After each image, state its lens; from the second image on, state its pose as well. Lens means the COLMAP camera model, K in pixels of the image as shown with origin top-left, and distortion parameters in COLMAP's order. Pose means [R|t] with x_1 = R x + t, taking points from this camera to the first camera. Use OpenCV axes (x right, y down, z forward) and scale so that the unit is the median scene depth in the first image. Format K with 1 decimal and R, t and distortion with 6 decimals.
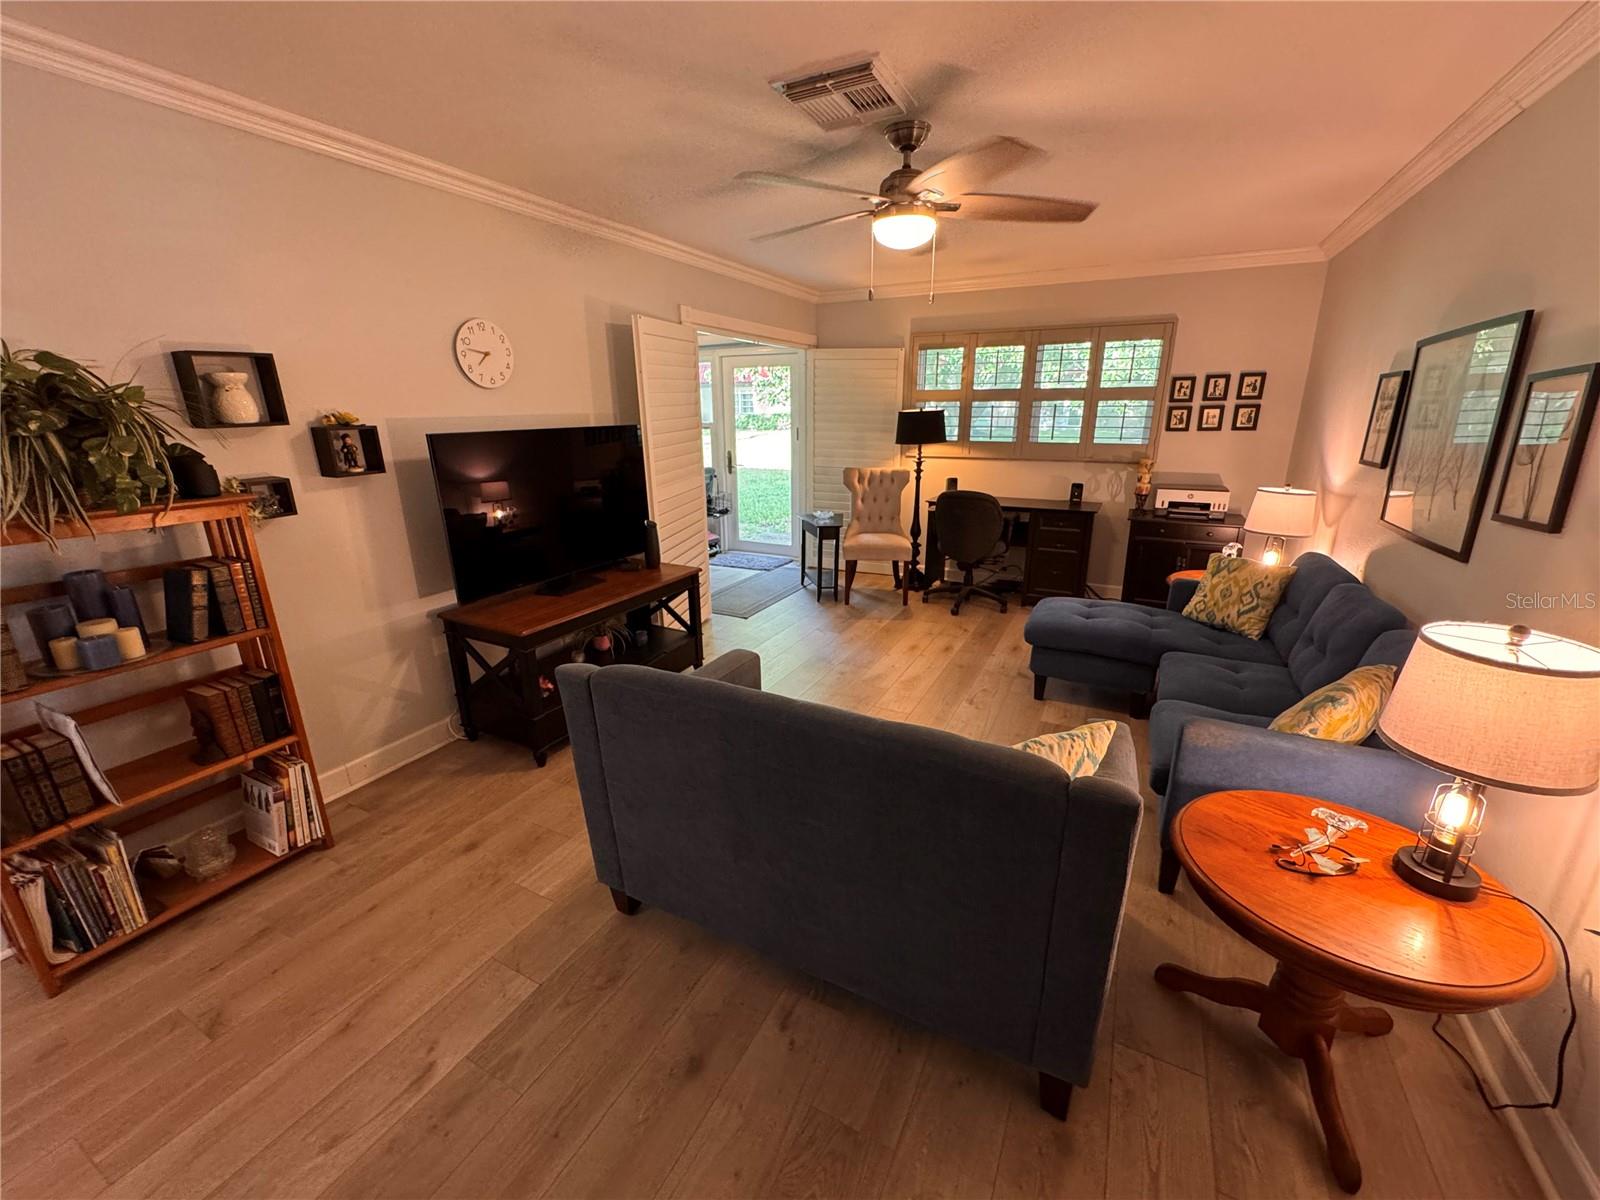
lens RADIAL K [[635.7, 0, 804.6], [0, 635.7, 597.9], [0, 0, 1]] dist [-0.002889, 0.000268]
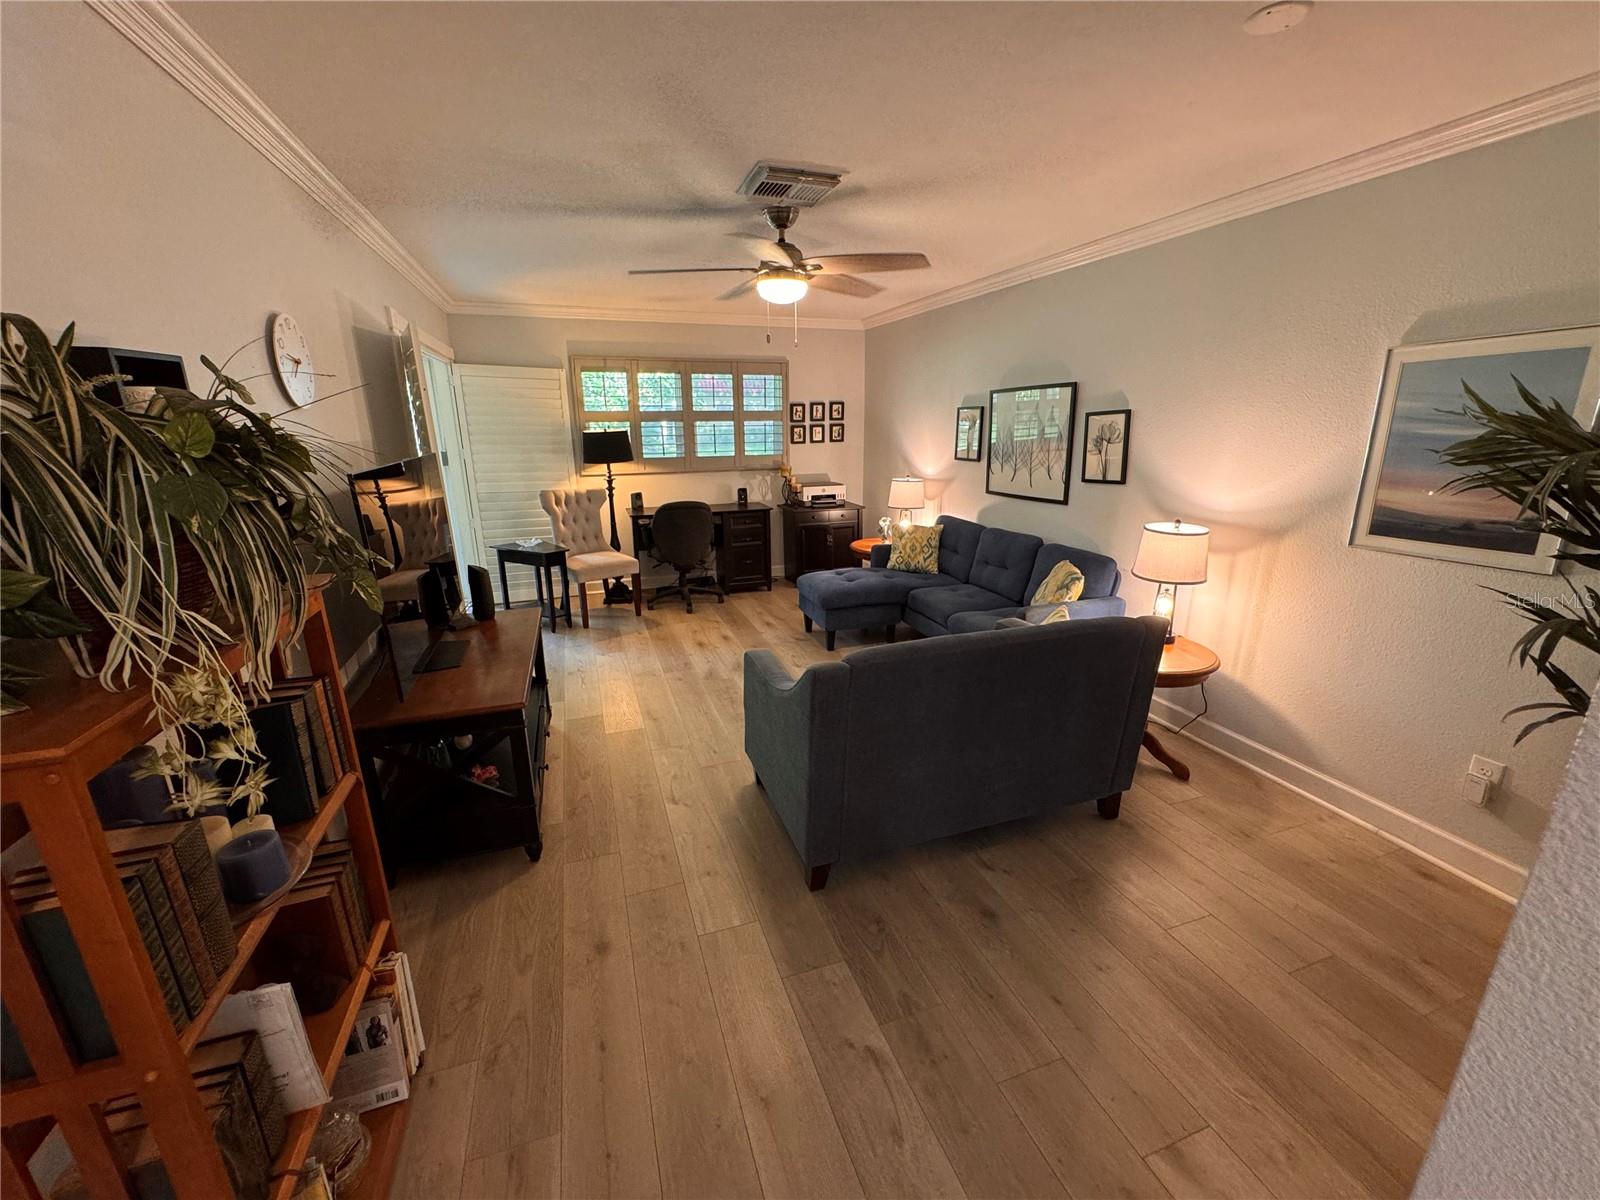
lens RADIAL K [[635.7, 0, 797.7], [0, 635.7, 593.6], [0, 0, 1]] dist [-0.002889, 0.000268]
pose [[0.691768, -0.189934, 0.696694, -0.410333], [0.210848, 0.975874, 0.056688, -0.030833], [-0.690652, 0.107682, 0.715125, 0.076903]]
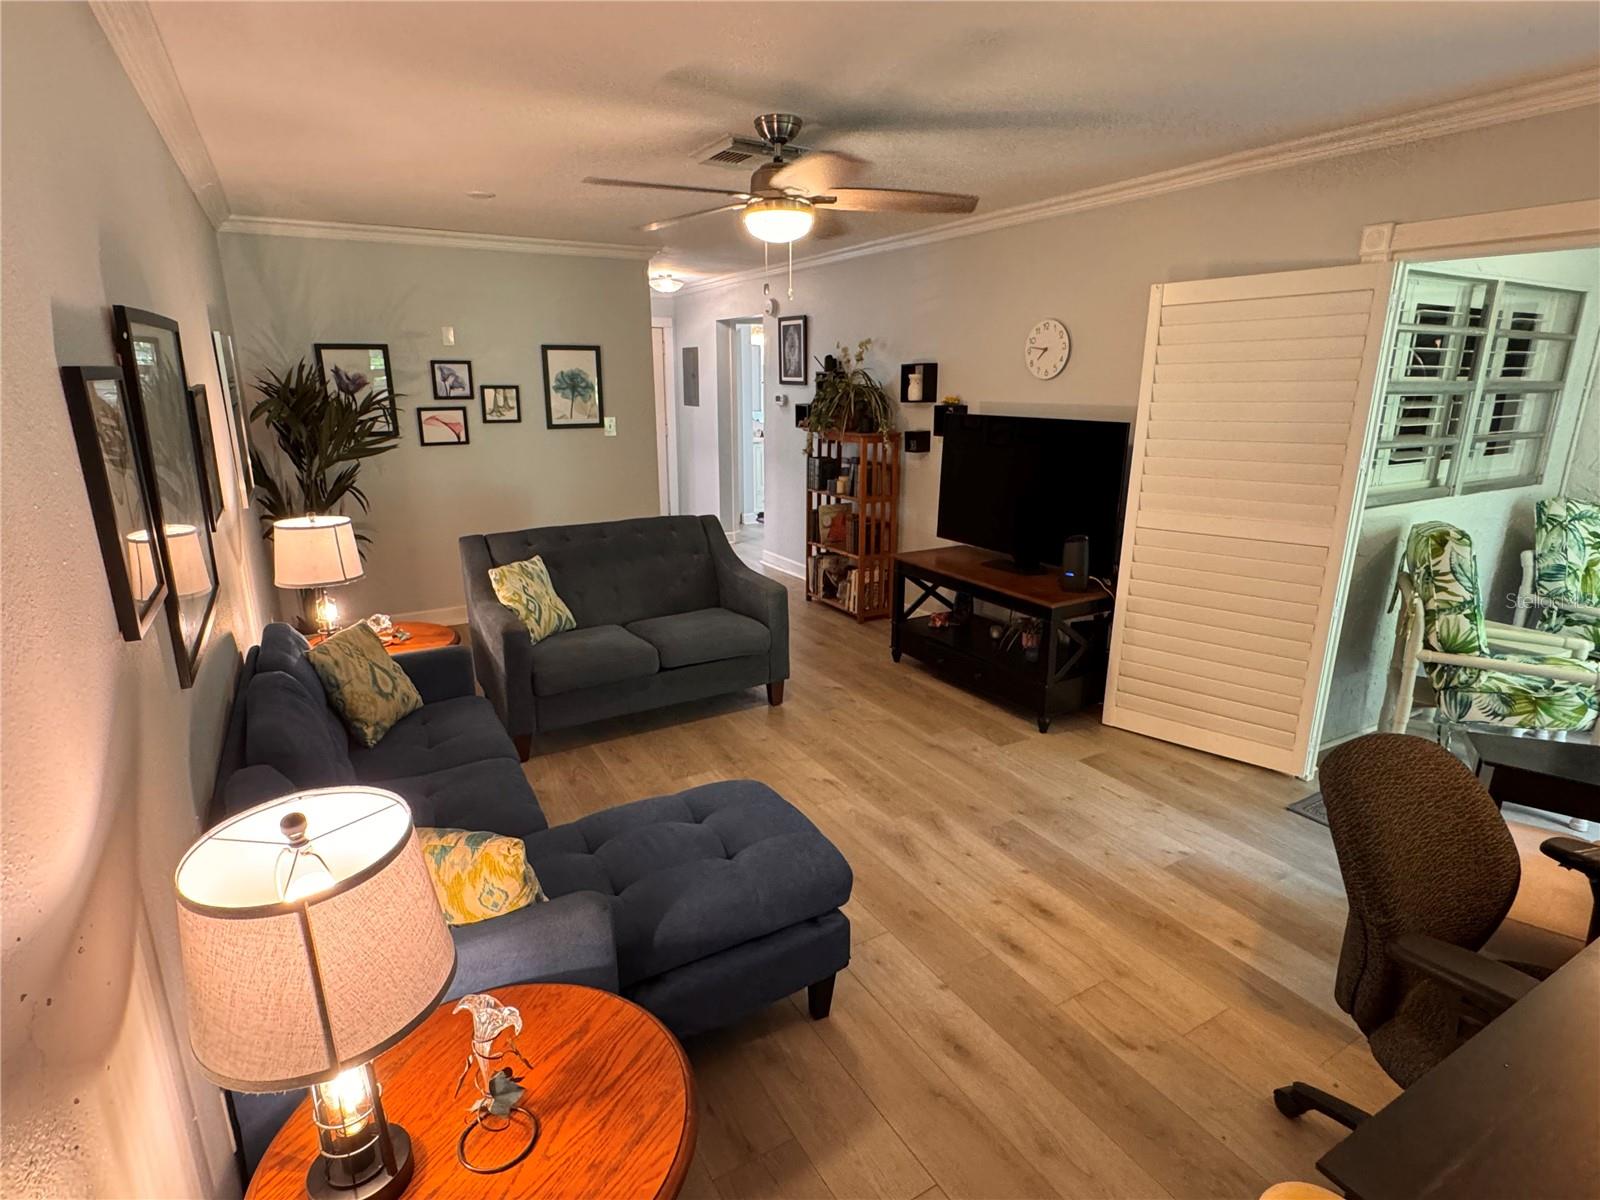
lens RADIAL K [[840.2, 0, 790.9], [0, 840.2, 599.5], [0, 0, 1]] dist [0.000923, 0.000066]
pose [[-0.547178, 0.221964, -0.807049, 0.653508], [-0.237963, 0.883158, 0.404235, -0.302778], [0.802477, 0.413237, -0.430425, 0.908115]]
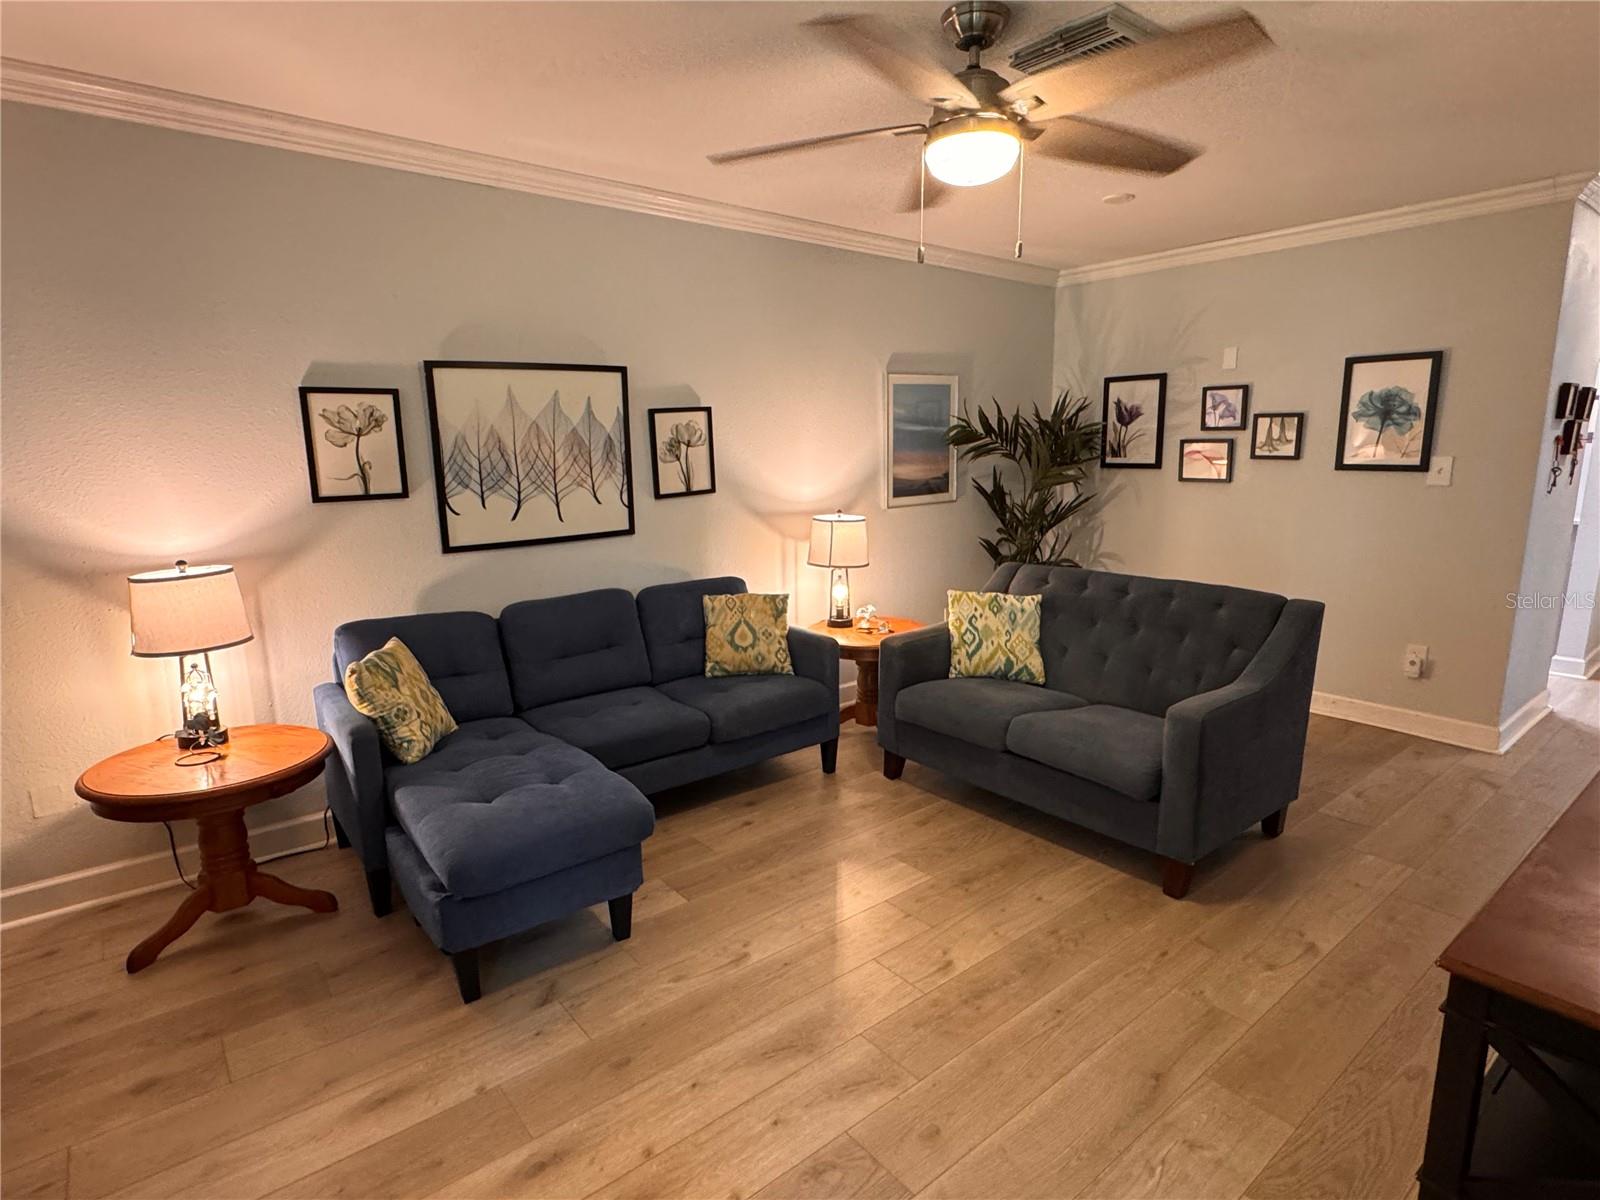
lens RADIAL K [[840.2, 0, 788.2], [0, 840.2, 600.7], [0, 0, 1]] dist [0.000923, 0.000066]
pose [[-0.908037, -0.065159, 0.413791, -0.033730], [0.134160, 0.890556, 0.434638, -0.292912], [-0.396825, 0.450182, -0.799916, 1.022406]]
